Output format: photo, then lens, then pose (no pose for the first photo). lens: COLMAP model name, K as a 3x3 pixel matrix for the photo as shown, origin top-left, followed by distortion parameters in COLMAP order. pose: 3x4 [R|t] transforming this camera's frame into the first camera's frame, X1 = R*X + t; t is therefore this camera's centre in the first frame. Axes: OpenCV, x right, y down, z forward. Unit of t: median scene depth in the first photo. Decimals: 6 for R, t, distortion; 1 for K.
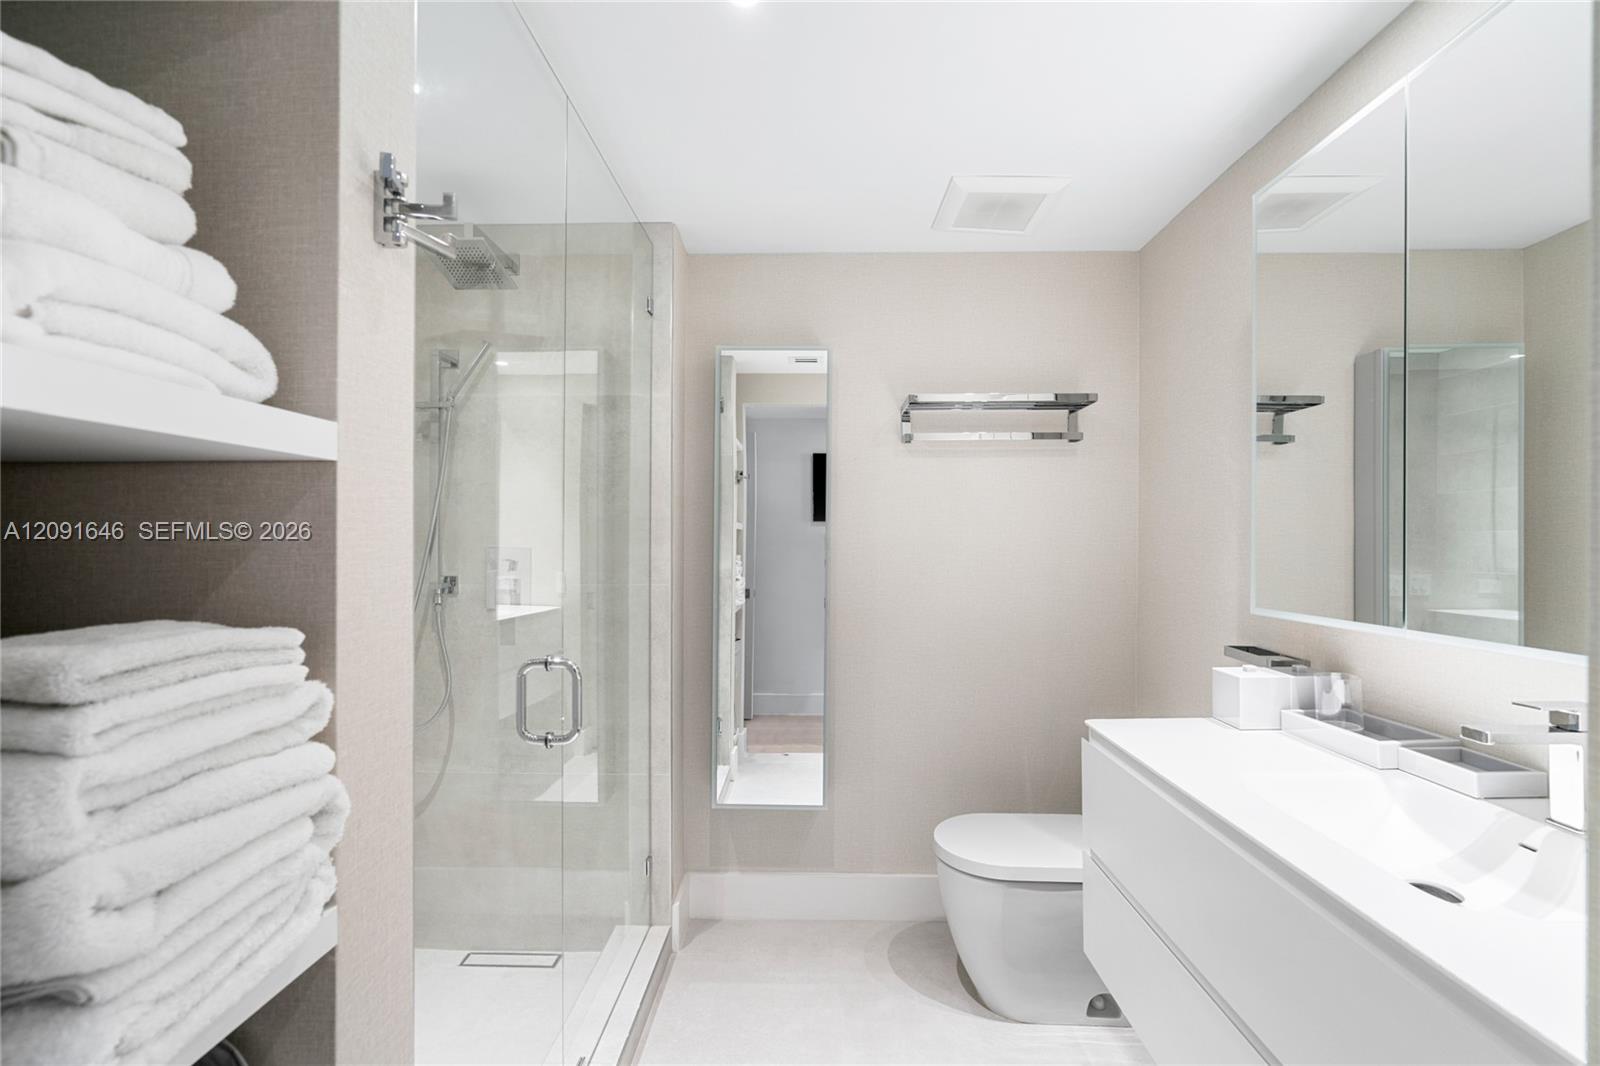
lens RADIAL K [[724.8, 0, 804.5], [0, 724.8, 538.2], [0, 0, 1]] dist [-0.000793, 0.000382]
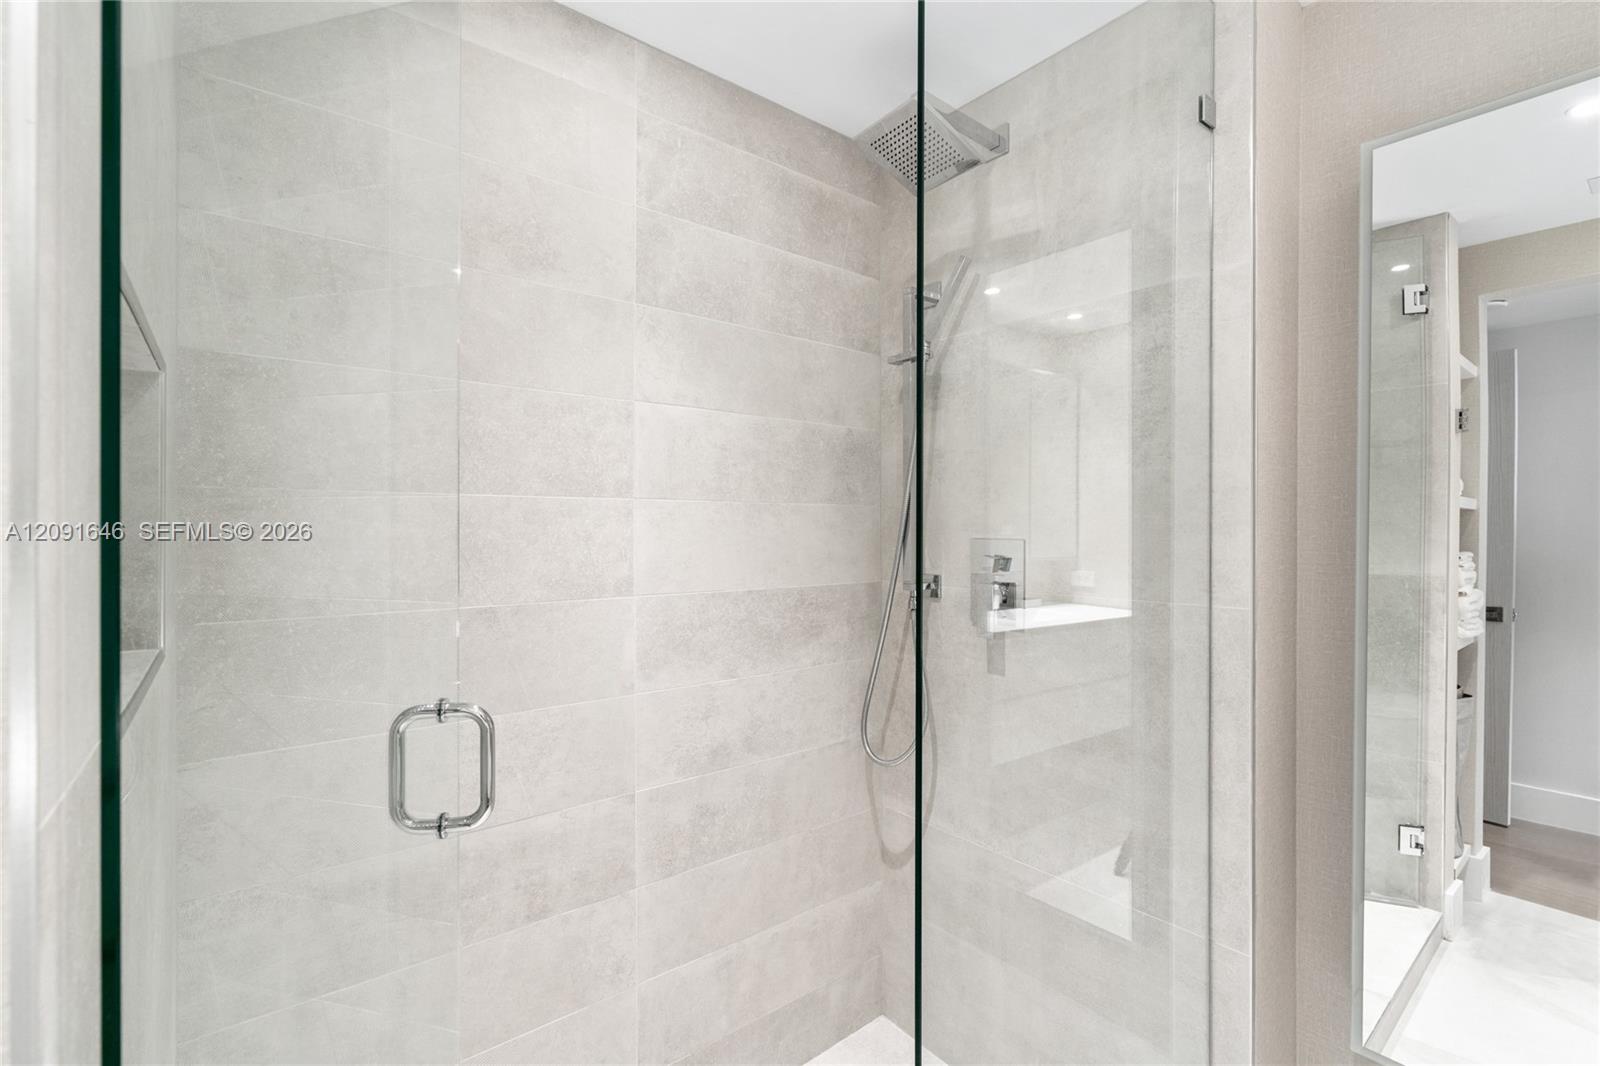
lens RADIAL K [[716.8, 0, 798.4], [0, 716.8, 527.0], [0, 0, 1]] dist [-0.002052, 0.004059]
pose [[0.645910, -0.002415, -0.763409, 0.007519], [0.003153, 0.999995, -0.000496, 0.002129], [0.763407, -0.002087, 0.645915, 0.392089]]
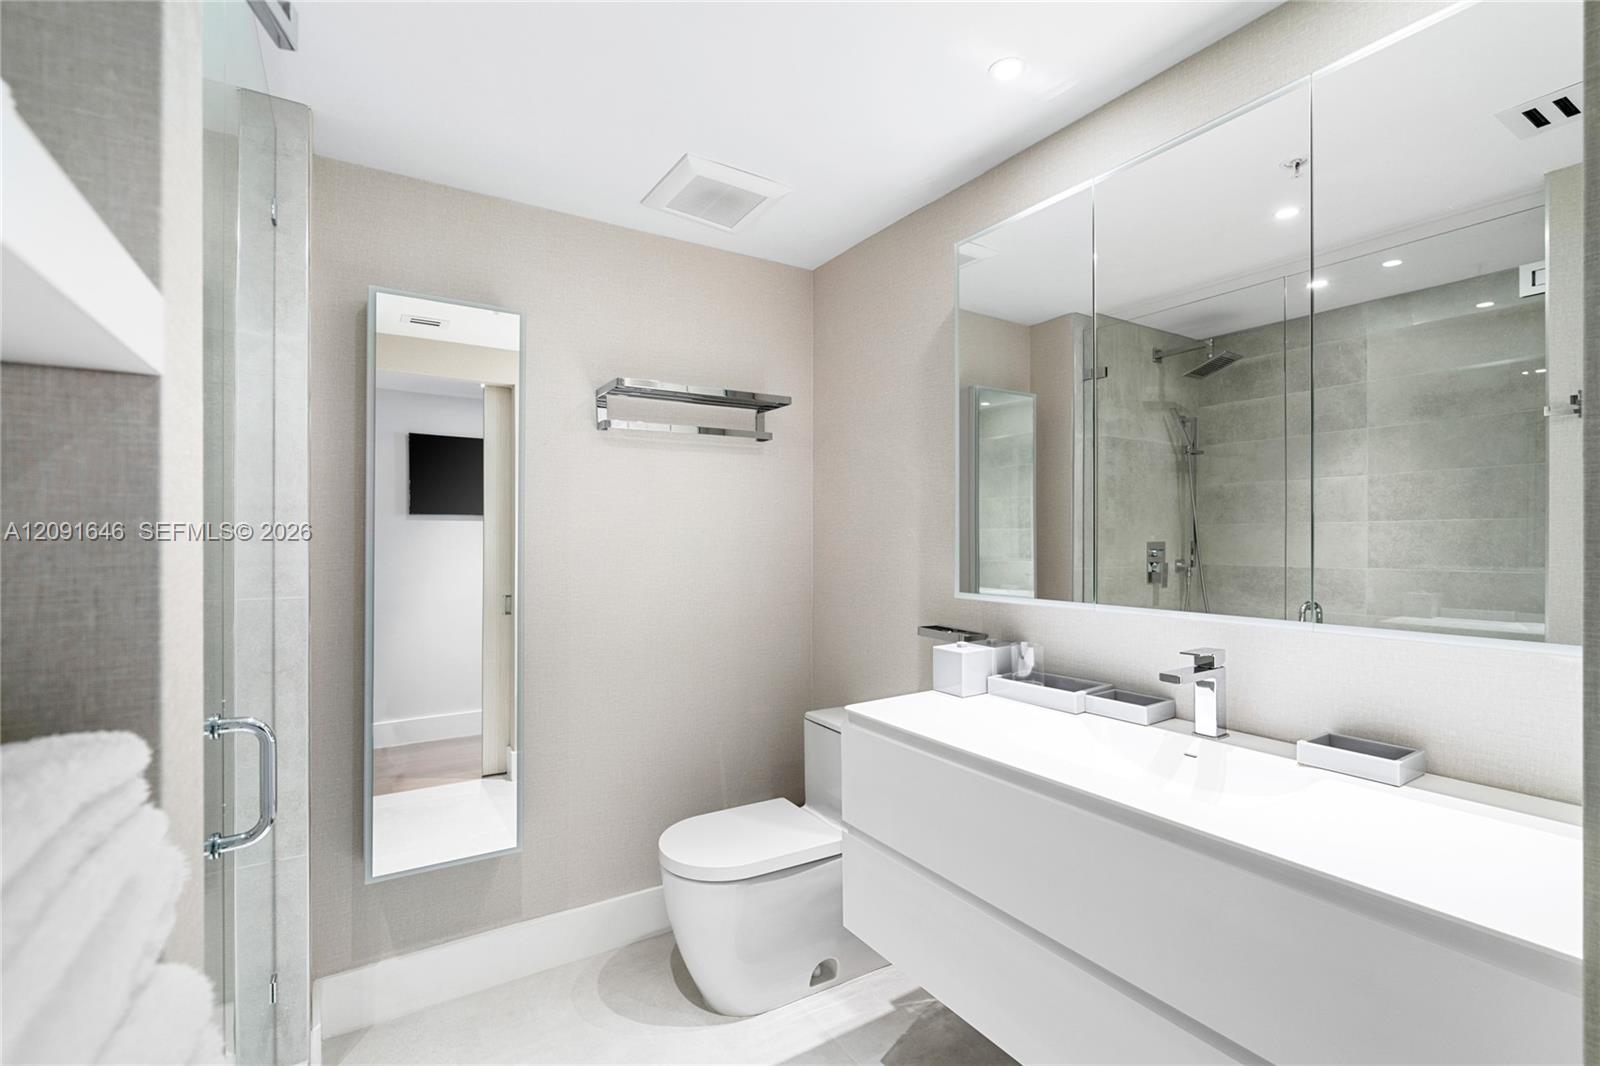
lens RADIAL K [[724.8, 0, 804.5], [0, 724.8, 538.2], [0, 0, 1]] dist [-0.000793, 0.000382]
pose [[0.835858, -0.004142, 0.548930, -0.166168], [0.001277, 0.999983, 0.005602, 0.000214], [-0.548945, -0.003981, 0.835849, 0.106227]]
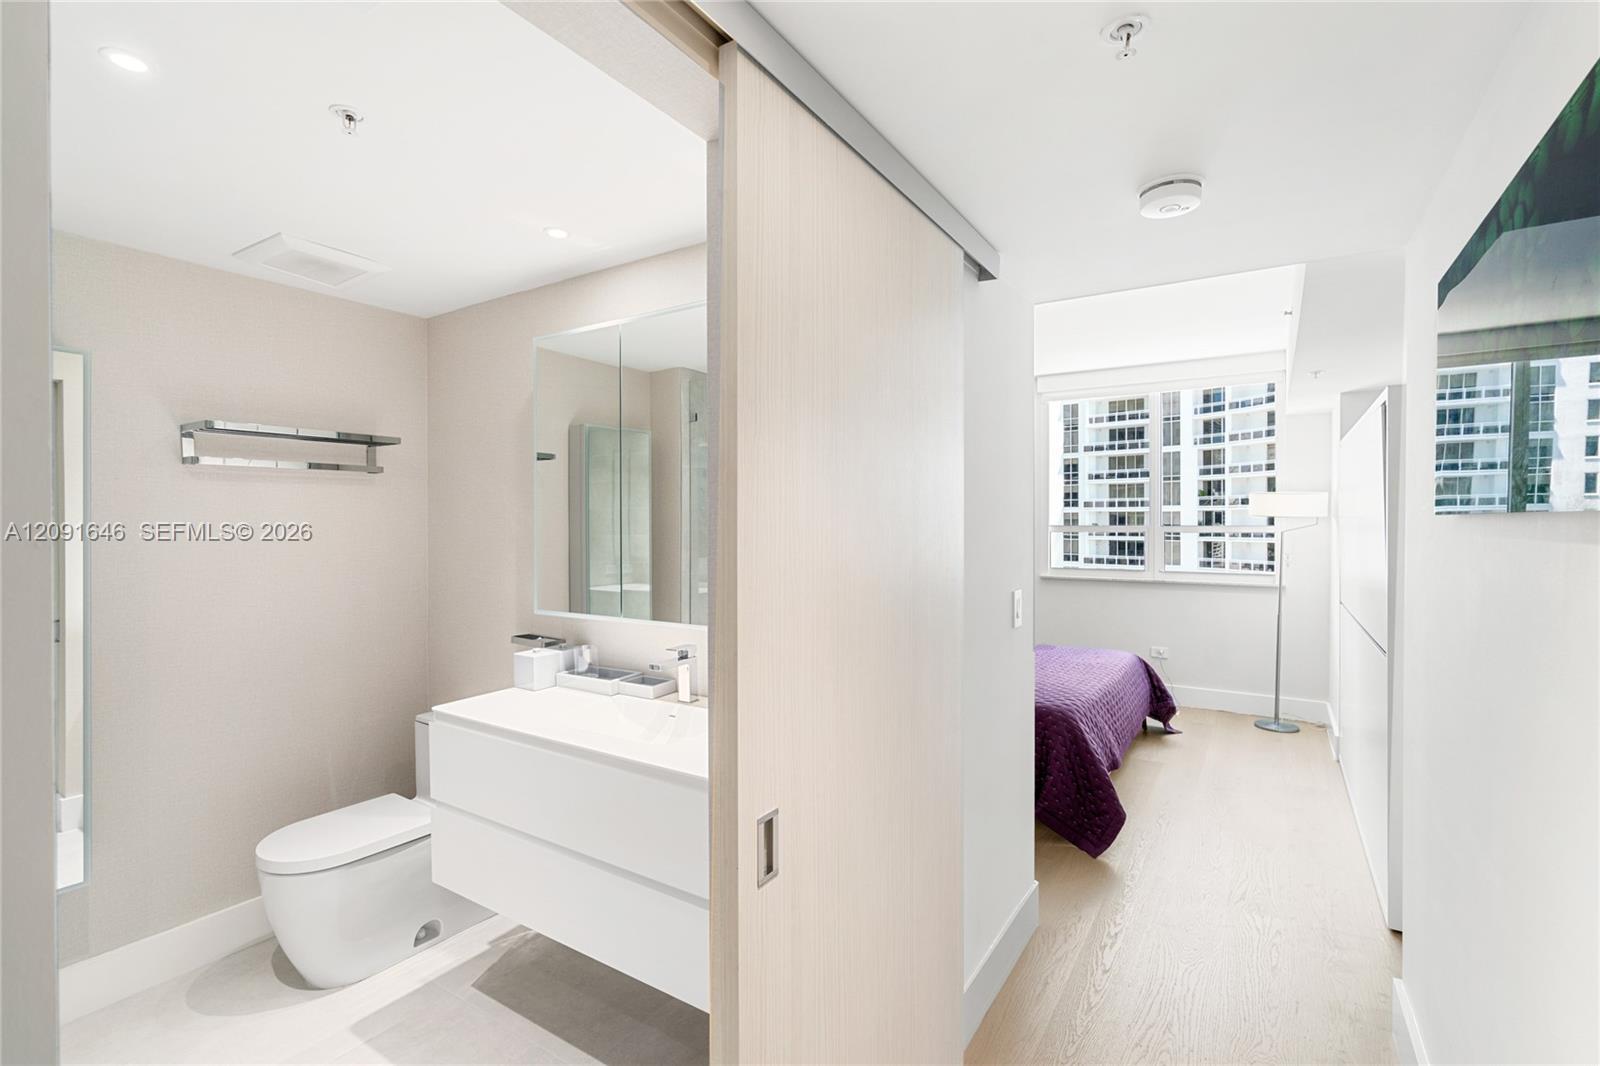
lens RADIAL K [[716.8, 0, 798.4], [0, 716.8, 527.0], [0, 0, 1]] dist [-0.002052, 0.004059]
pose [[0.534257, -0.010820, 0.845253, -0.252552], [0.002862, 0.999935, 0.010991, -0.066062], [-0.845317, -0.003453, 0.534253, -0.191188]]
